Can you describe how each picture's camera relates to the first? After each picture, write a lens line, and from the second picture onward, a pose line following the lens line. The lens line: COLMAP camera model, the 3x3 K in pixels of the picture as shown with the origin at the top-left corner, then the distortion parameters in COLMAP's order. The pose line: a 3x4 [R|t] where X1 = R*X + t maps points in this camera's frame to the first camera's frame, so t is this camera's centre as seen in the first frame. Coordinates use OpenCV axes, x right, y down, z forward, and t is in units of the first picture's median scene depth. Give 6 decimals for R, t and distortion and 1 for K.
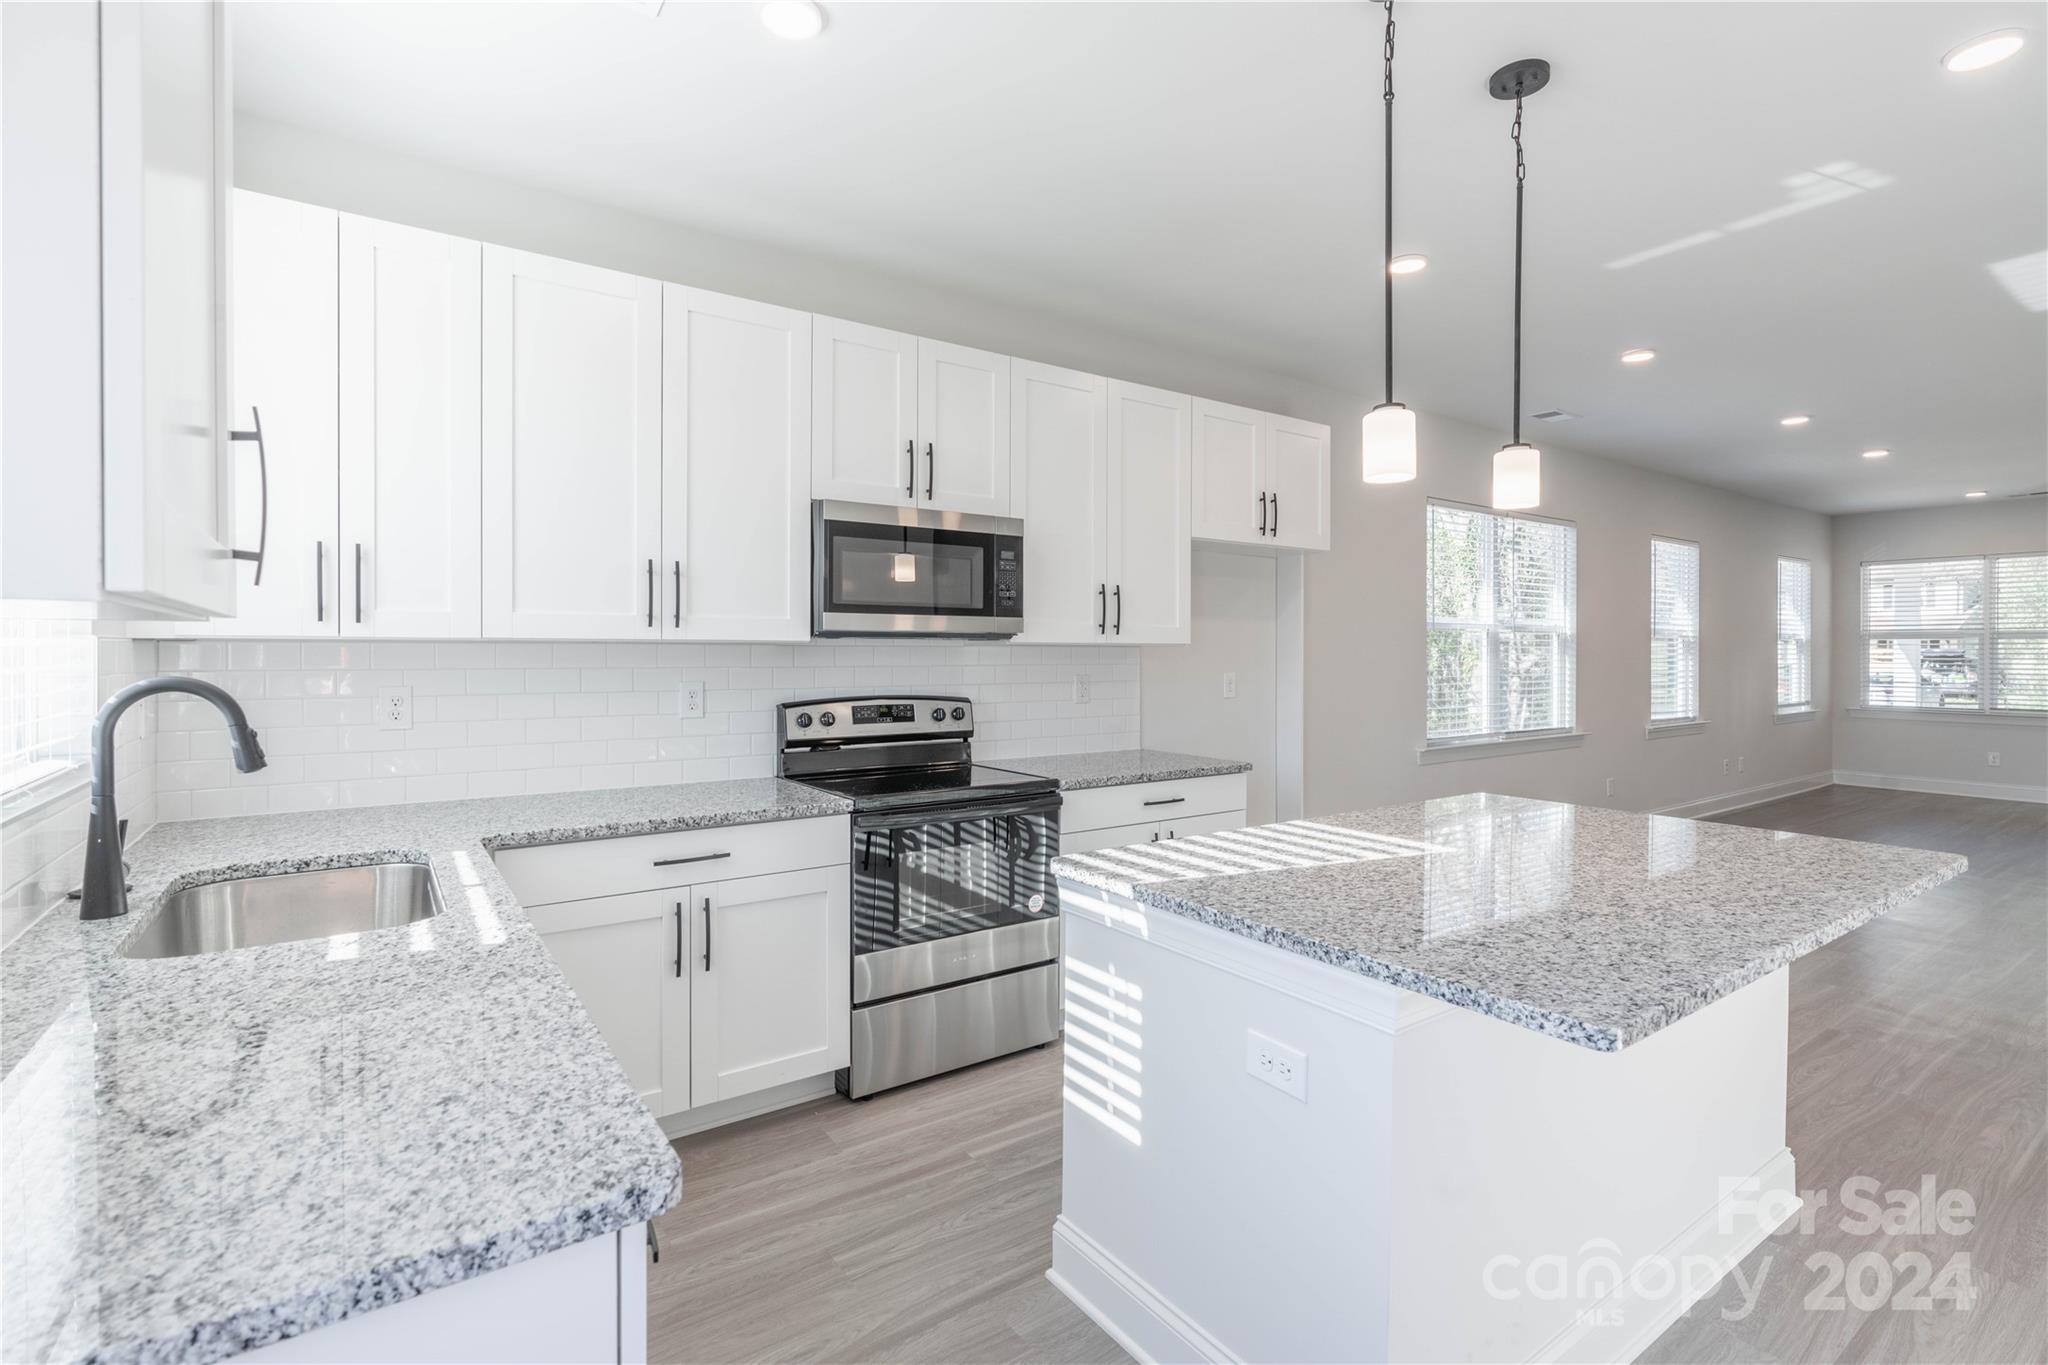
lens RADIAL K [[957.1, 0, 1019.7], [0, 957.1, 667.1], [0, 0, 1]] dist [-0.003958, 0.001833]
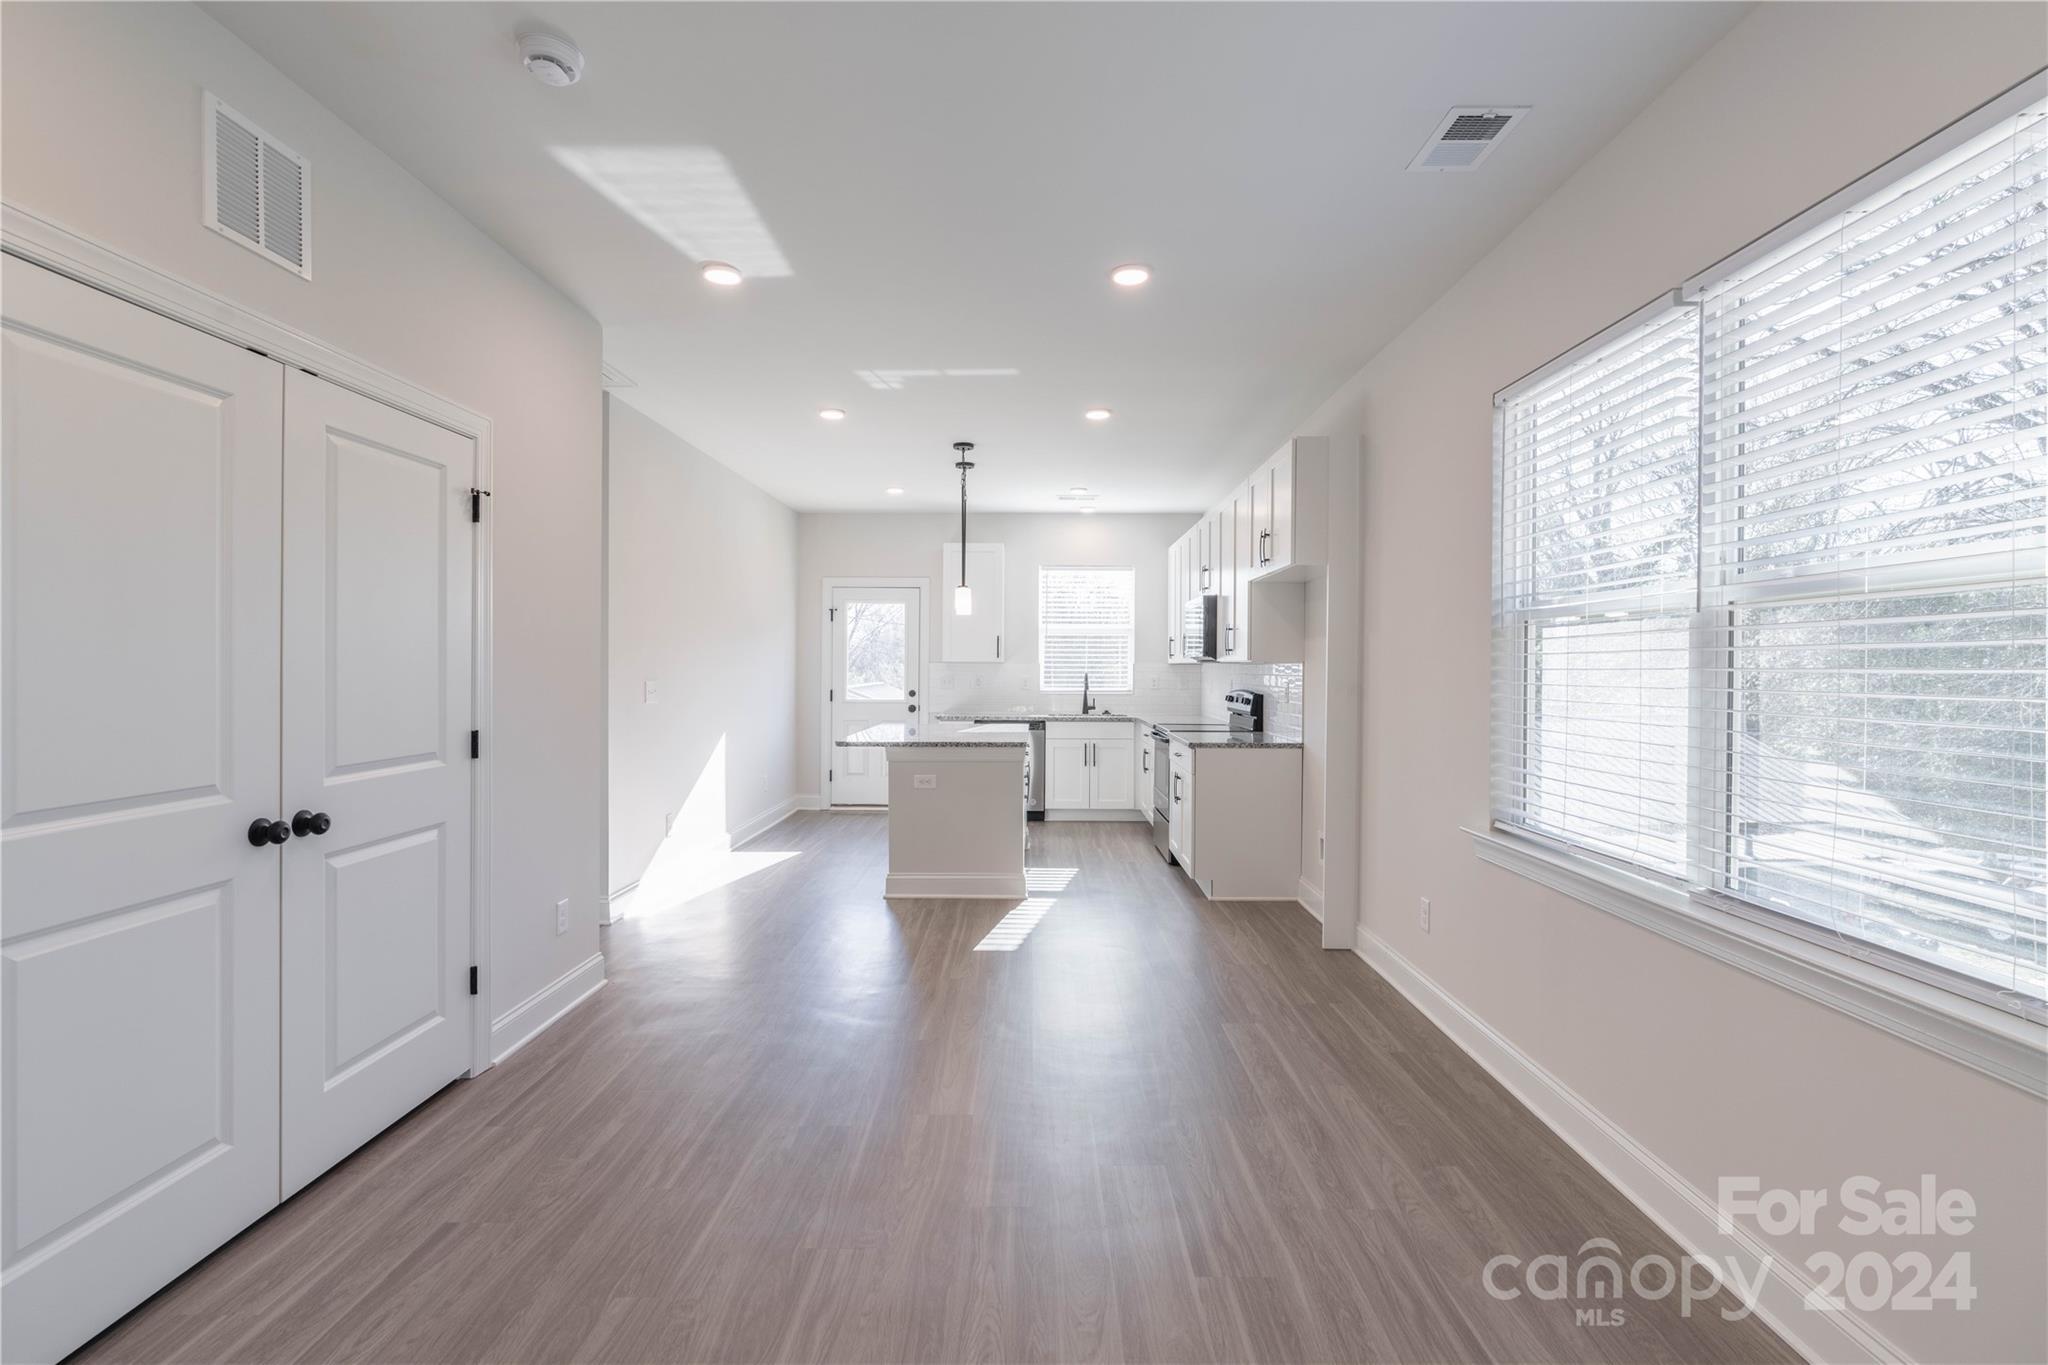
lens RADIAL K [[957.1, 0, 1025.0], [0, 957.1, 673.6], [0, 0, 1]] dist [-0.003958, 0.001833]
pose [[-0.581006, 0.002855, -0.813894, 1.801064], [-0.015092, 0.999784, 0.014280, -0.026016], [0.813759, 0.020581, -0.580838, 1.901669]]
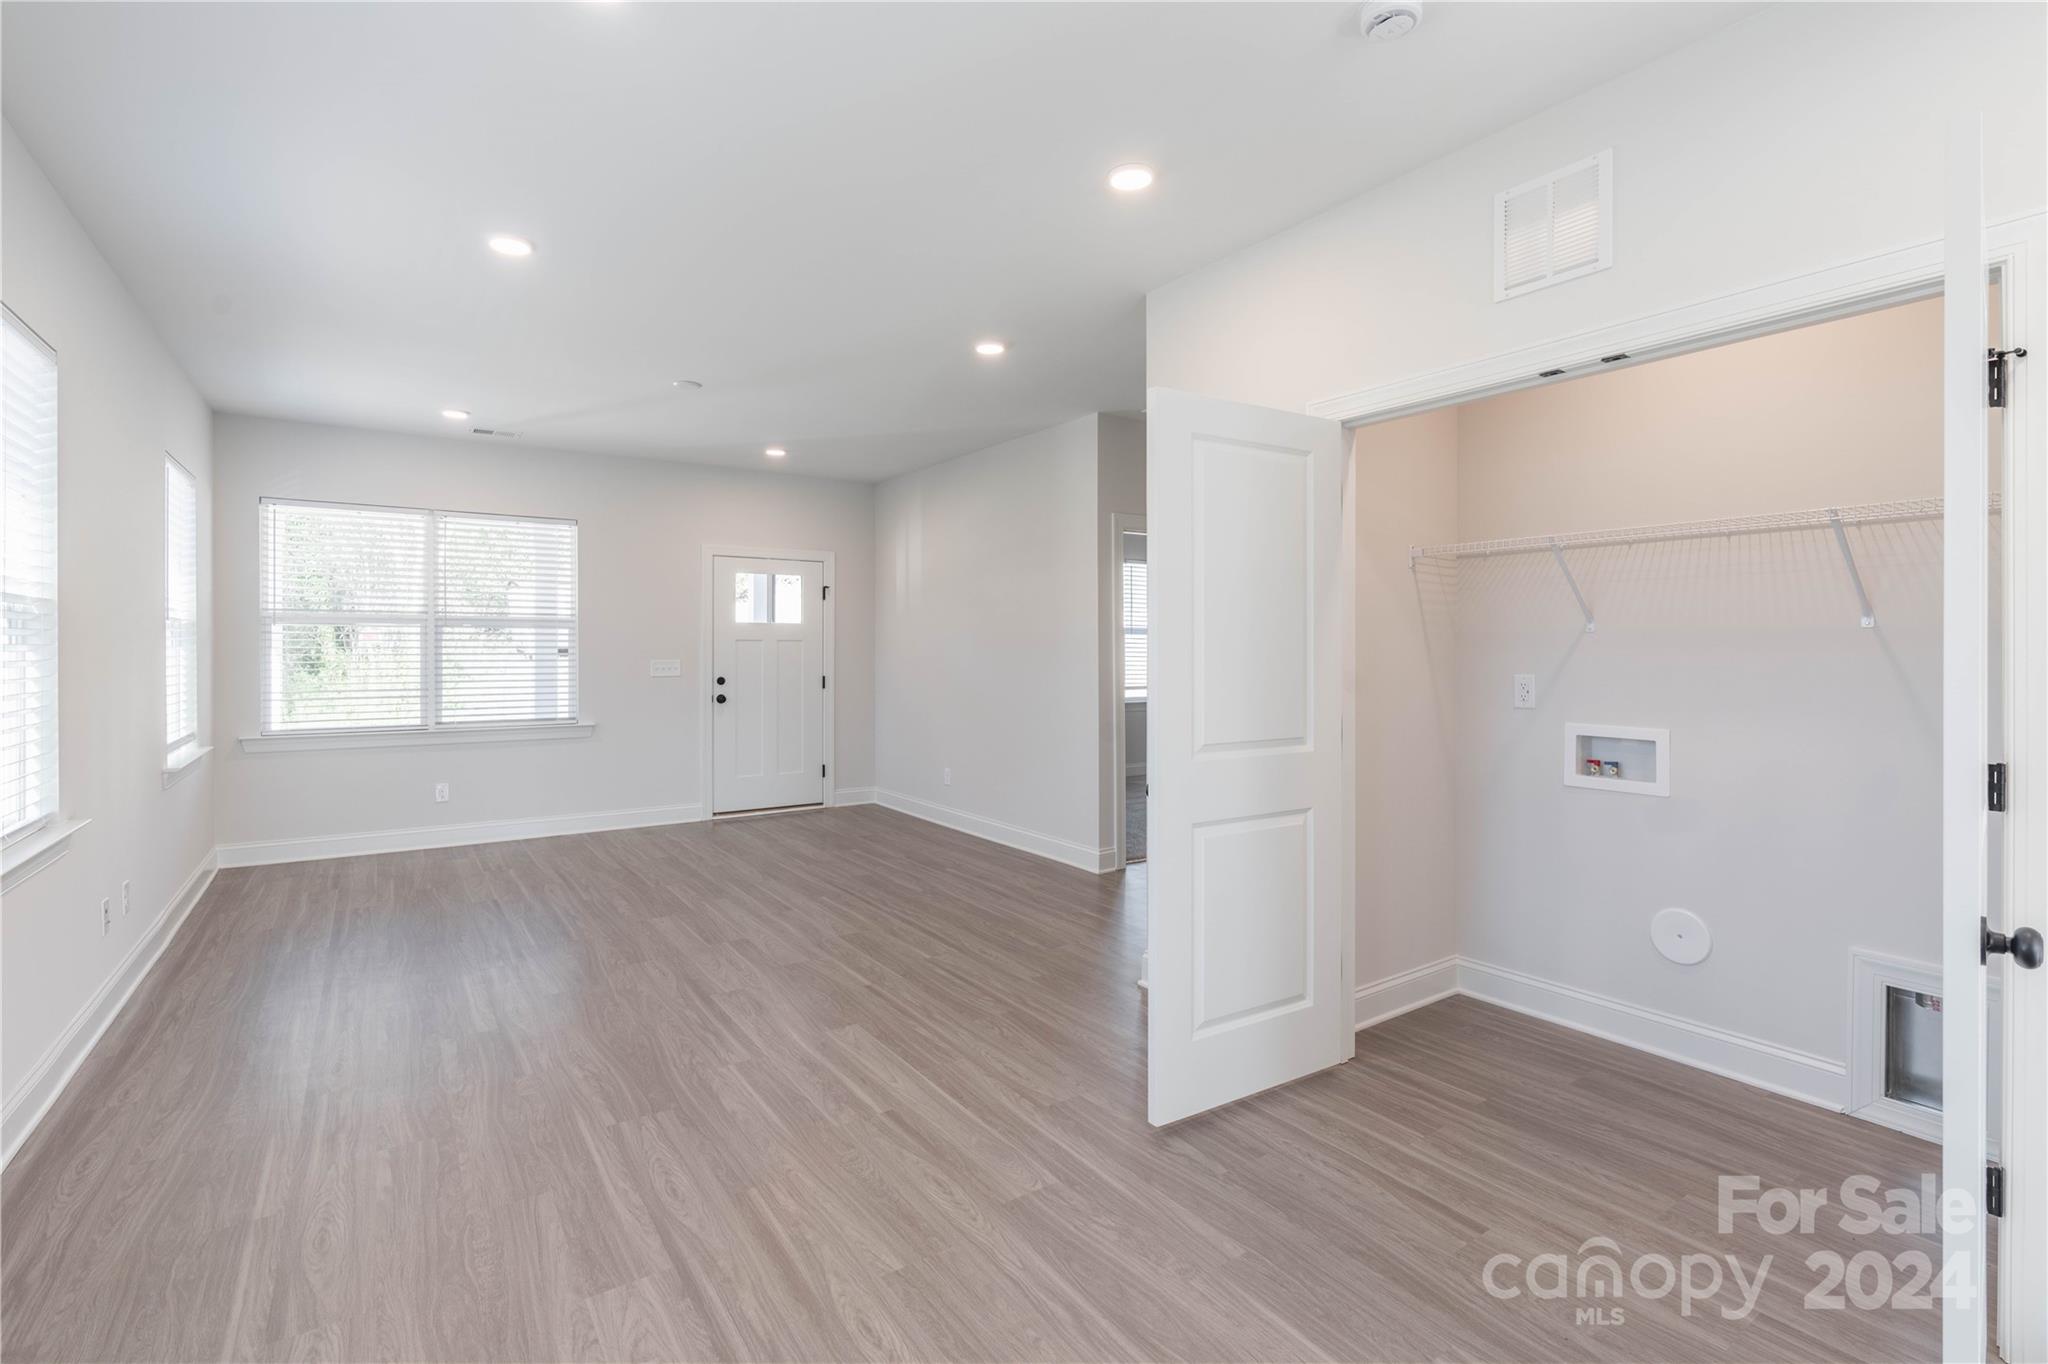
lens RADIAL K [[957.1, 0, 1025.7], [0, 957.1, 653.4], [0, 0, 1]] dist [-0.003958, 0.001833]
pose [[0.009947, -0.001967, 0.999949, 0.794559], [0.009714, 0.999951, 0.001870, -0.016199], [-0.999903, 0.009695, 0.009965, 1.468911]]
